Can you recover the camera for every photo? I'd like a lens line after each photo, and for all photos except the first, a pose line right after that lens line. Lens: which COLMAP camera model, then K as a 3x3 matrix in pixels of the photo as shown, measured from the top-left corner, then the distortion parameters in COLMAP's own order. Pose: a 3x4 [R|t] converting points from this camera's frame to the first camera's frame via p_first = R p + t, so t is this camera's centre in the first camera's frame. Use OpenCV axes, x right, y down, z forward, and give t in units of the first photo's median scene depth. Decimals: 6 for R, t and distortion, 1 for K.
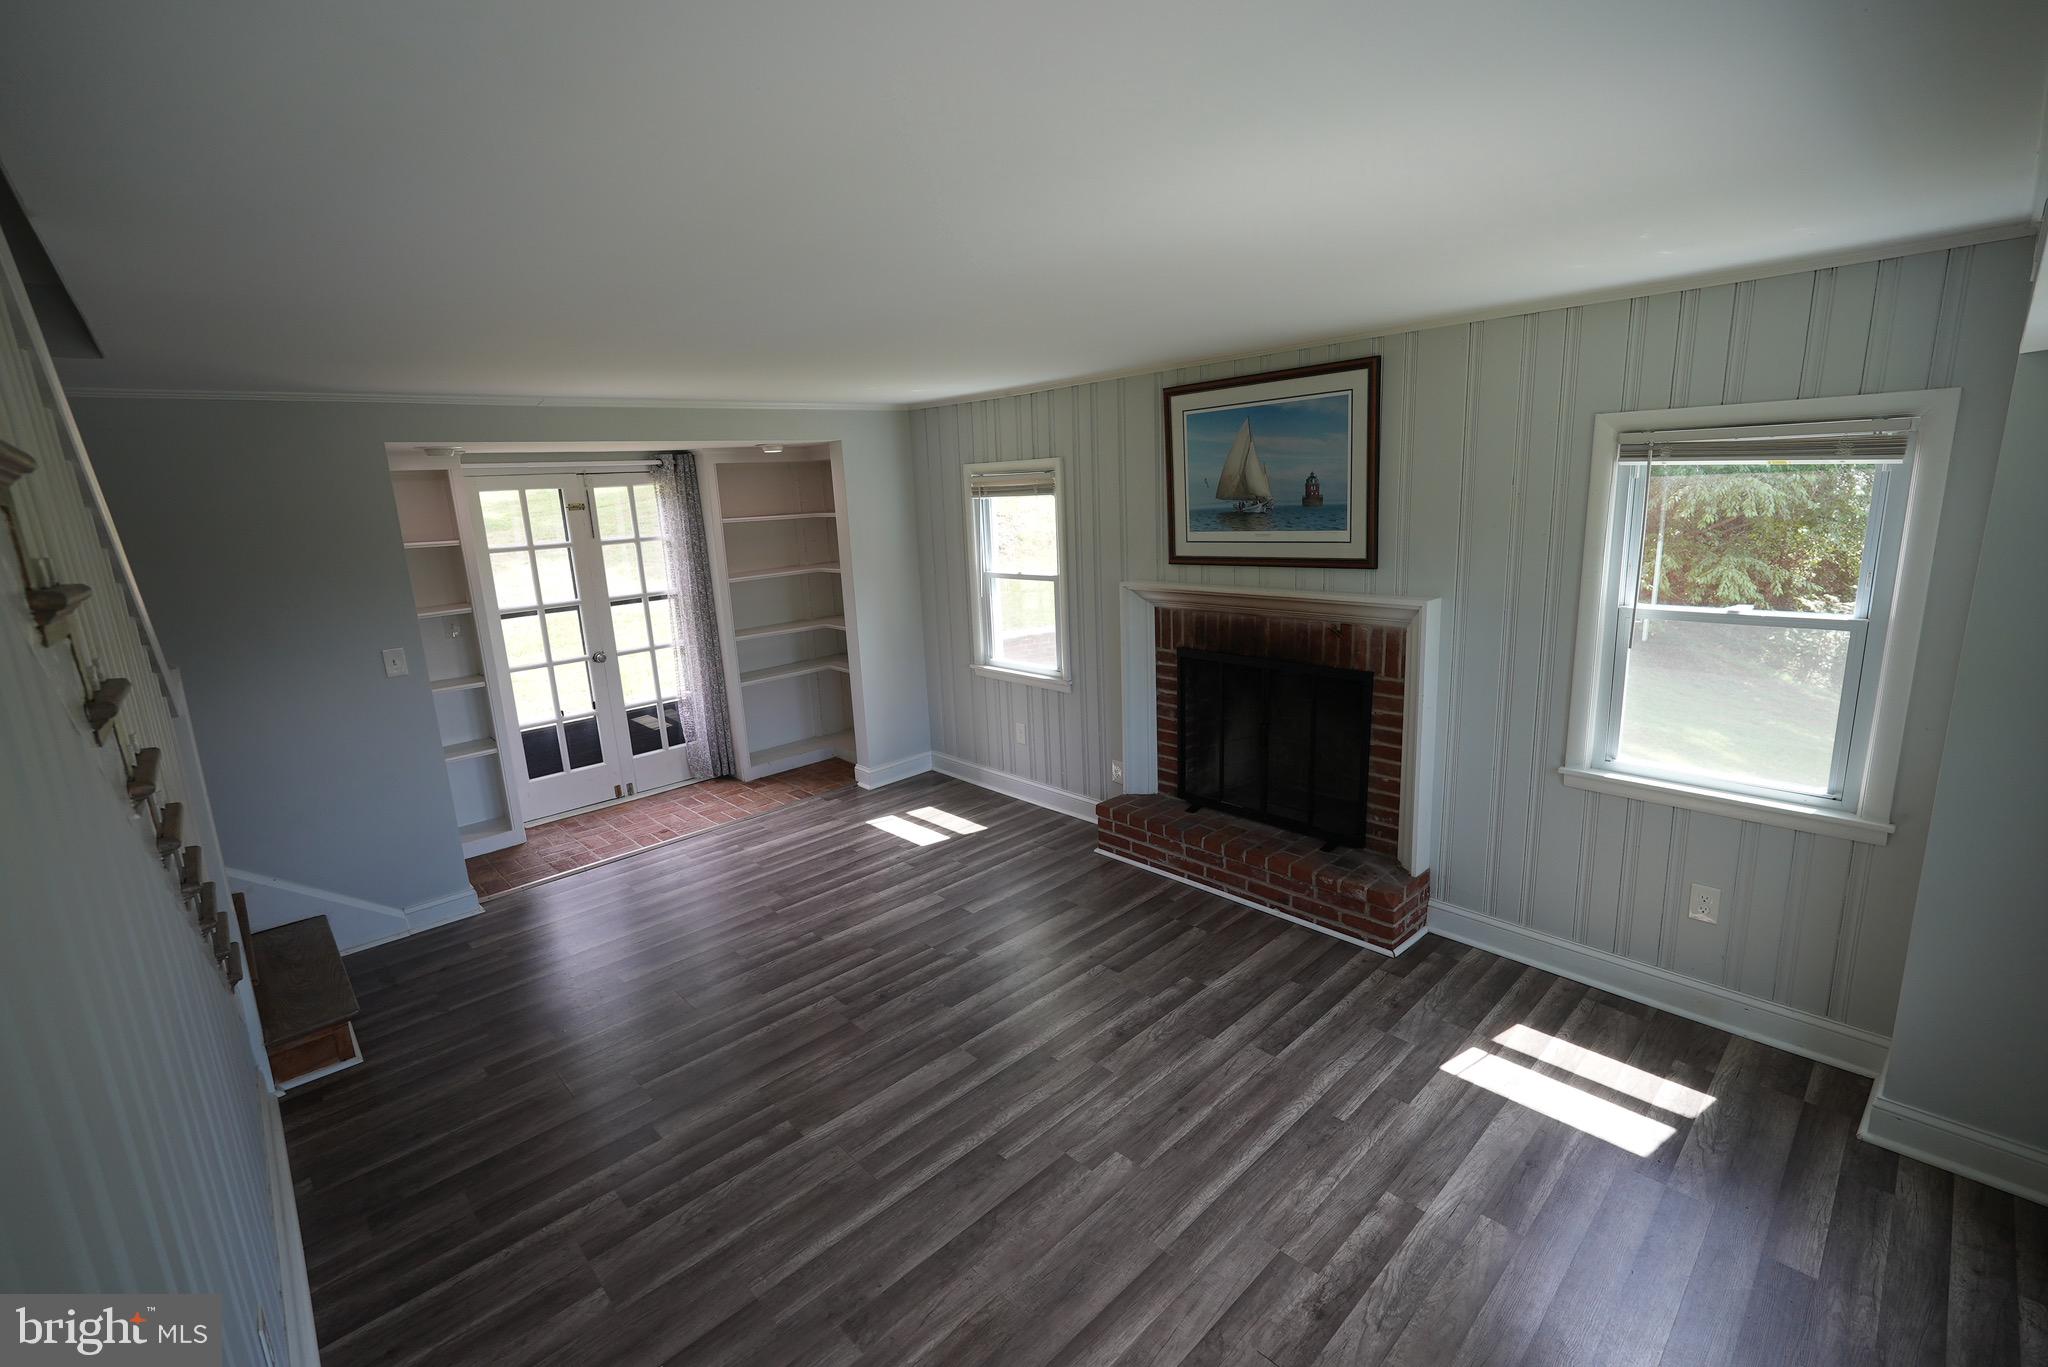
lens RADIAL K [[900.4, 0, 1022.9], [0, 900.4, 684.3], [0, 0, 1]] dist [-0.016184, 0.008102]
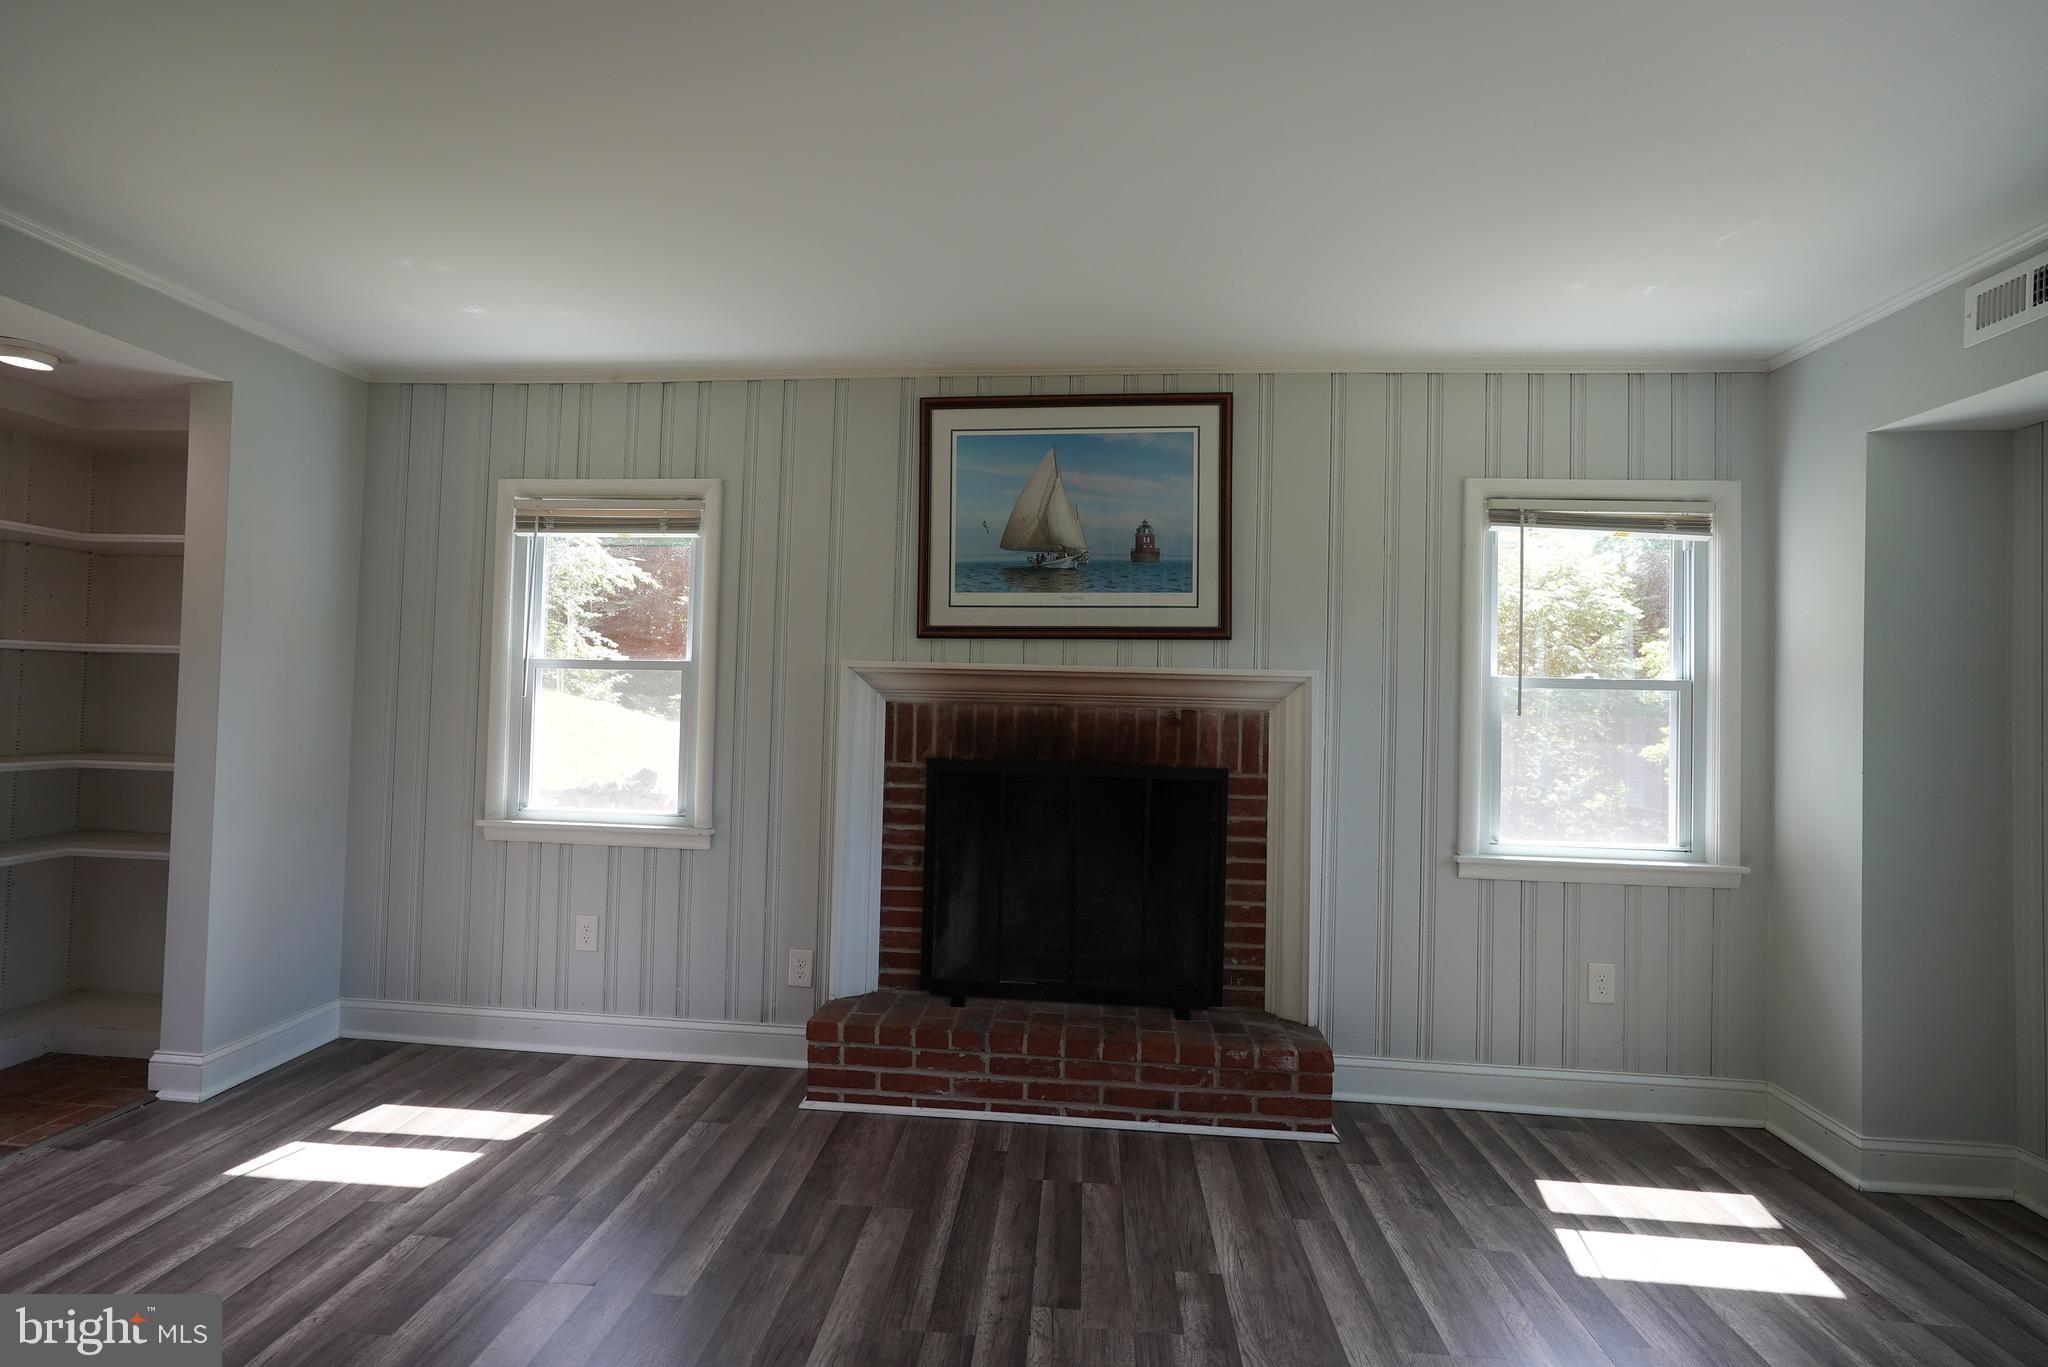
lens RADIAL K [[900.4, 0, 1022.5], [0, 900.4, 681.4], [0, 0, 1]] dist [-0.016184, 0.008102]
pose [[0.738746, 0.079370, 0.669294, -0.265030], [0.087737, 0.973267, -0.212259, 0.060216], [-0.668249, 0.215527, 0.712033, 0.496384]]
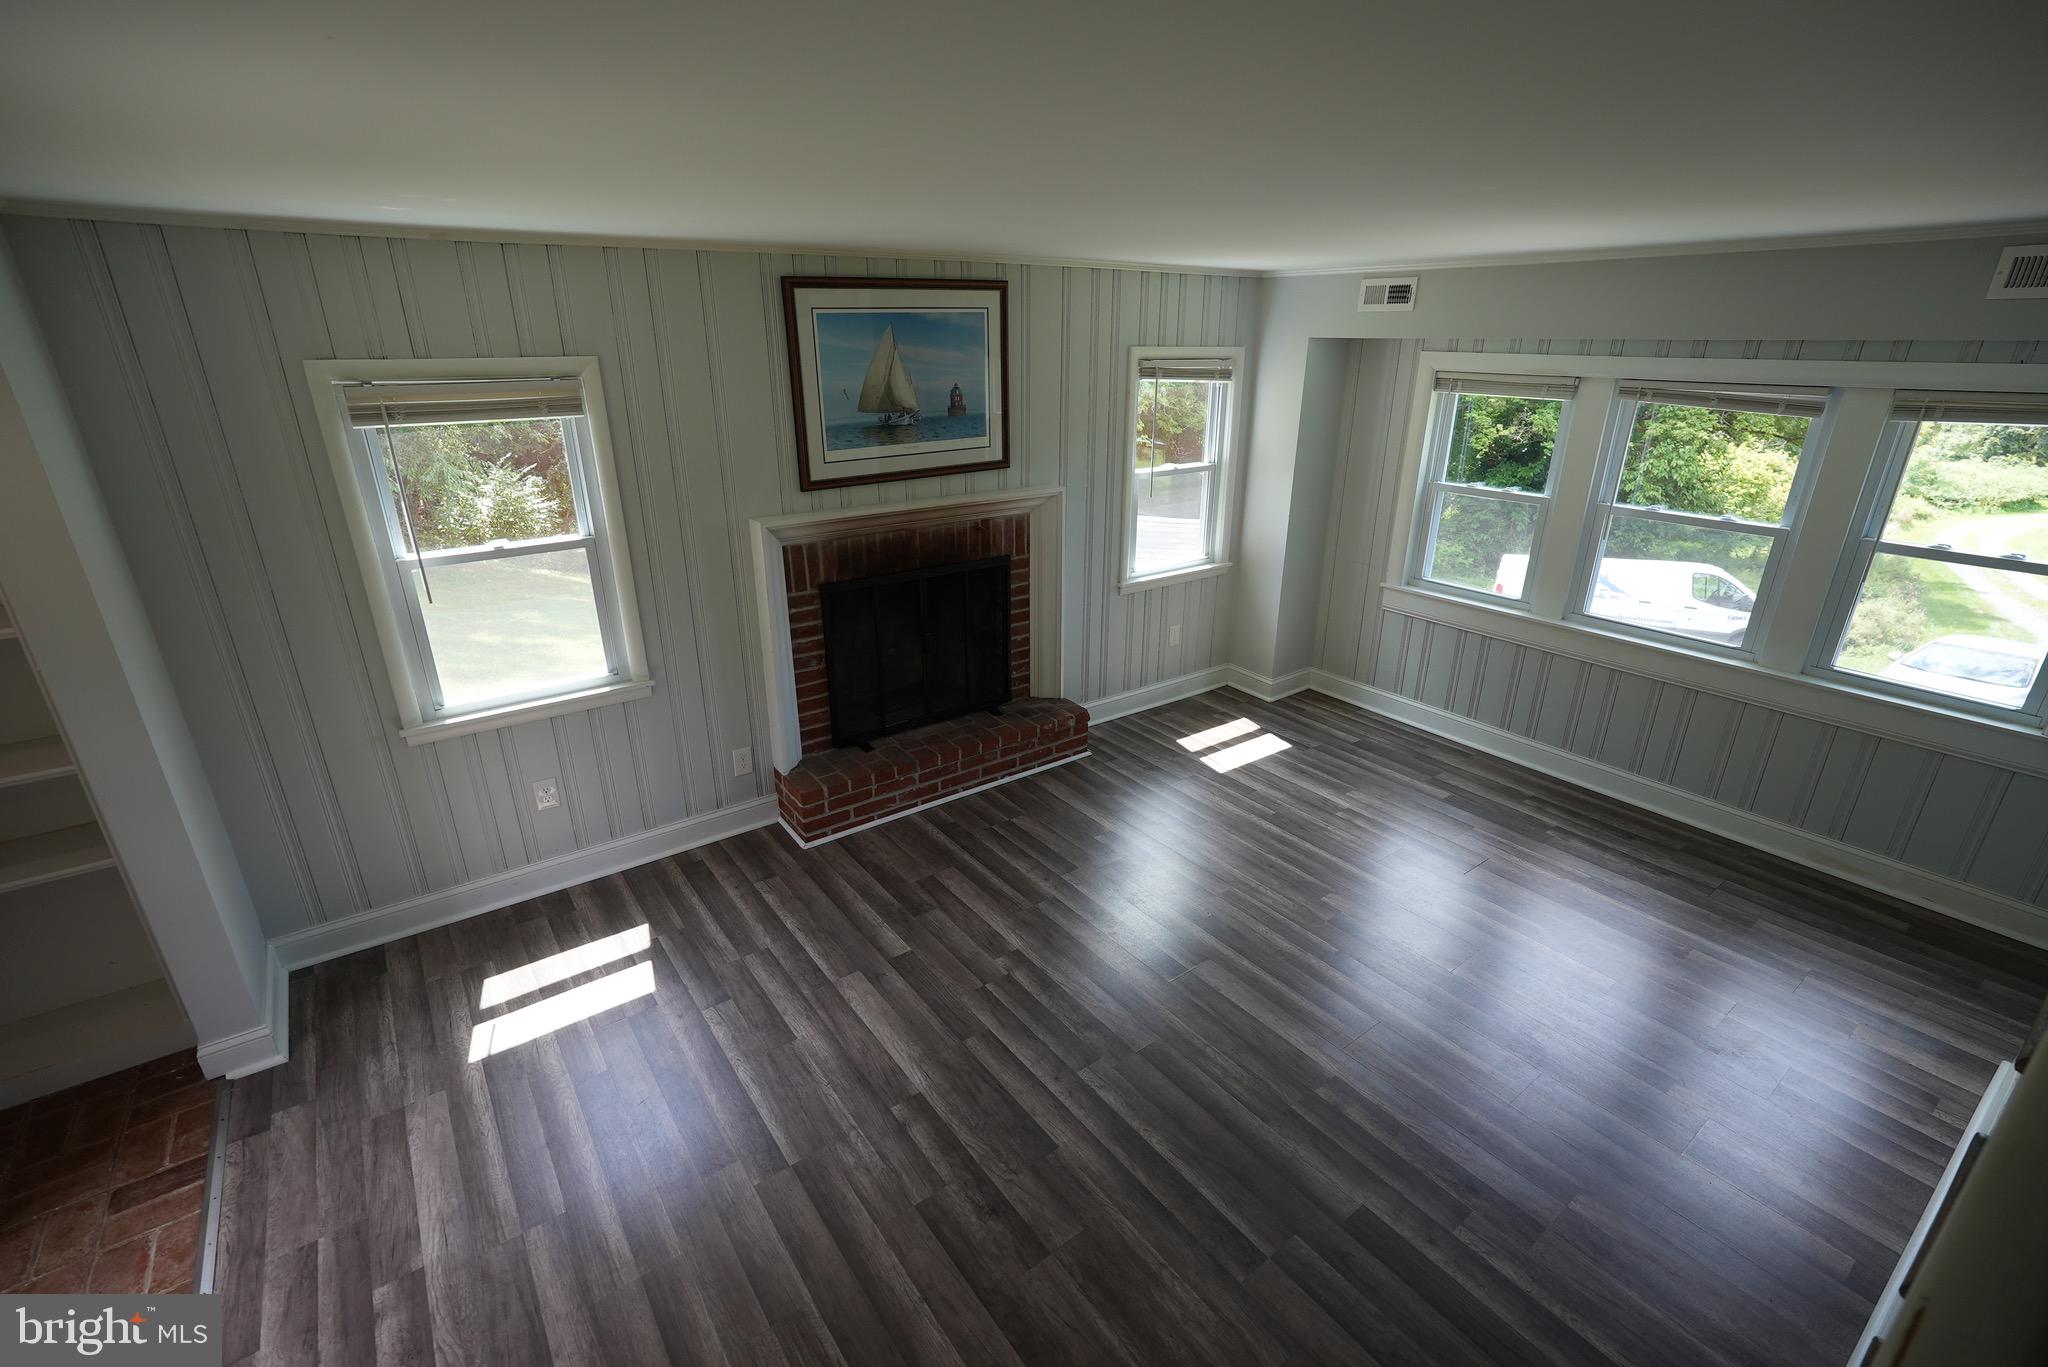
lens RADIAL K [[900.4, 0, 1025.9], [0, 900.4, 685.3], [0, 0, 1]] dist [-0.016184, 0.008102]
pose [[0.121554, -0.317601, 0.940401, -0.734941], [0.210077, 0.934195, 0.288352, -0.178334], [-0.970099, 0.162507, 0.180276, 0.731249]]
